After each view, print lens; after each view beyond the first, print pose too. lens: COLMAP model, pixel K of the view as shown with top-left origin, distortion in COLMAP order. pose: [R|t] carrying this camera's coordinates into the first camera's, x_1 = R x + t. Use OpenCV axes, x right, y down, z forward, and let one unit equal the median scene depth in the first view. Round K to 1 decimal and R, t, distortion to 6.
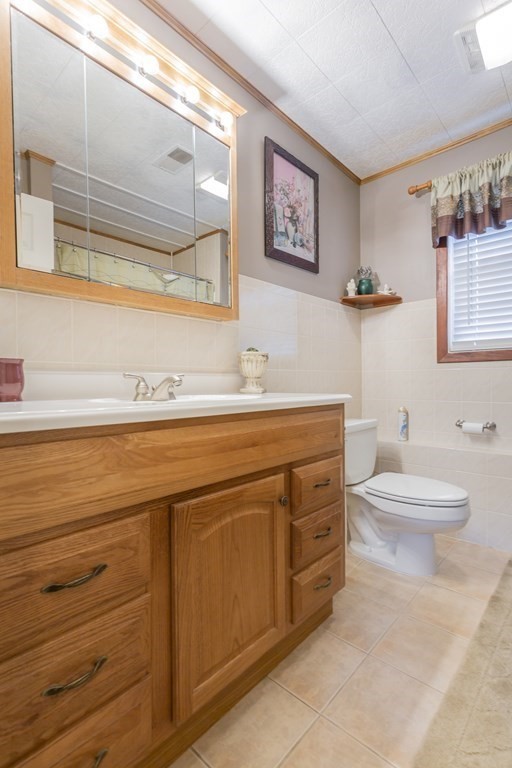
lens RADIAL K [[361.1, 0, 255.9], [0, 361.1, 383.5], [0, 0, 1]] dist [-0.003267, 0.003860]
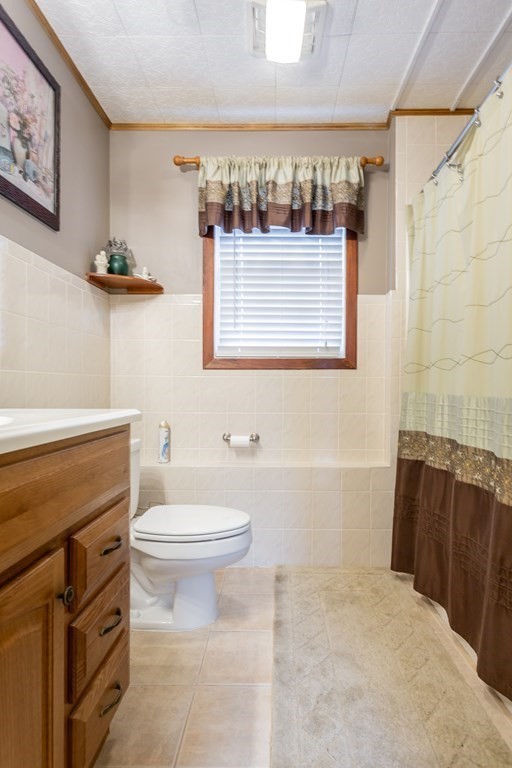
lens RADIAL K [[426.4, 0, 258.8], [0, 426.4, 387.9], [0, 0, 1]] dist [-0.000209, 0.001503]
pose [[0.741086, 0.010523, 0.671328, -0.092497], [-0.007595, 0.999945, -0.007290, -0.005540], [-0.671368, 0.000304, 0.741124, 0.160172]]
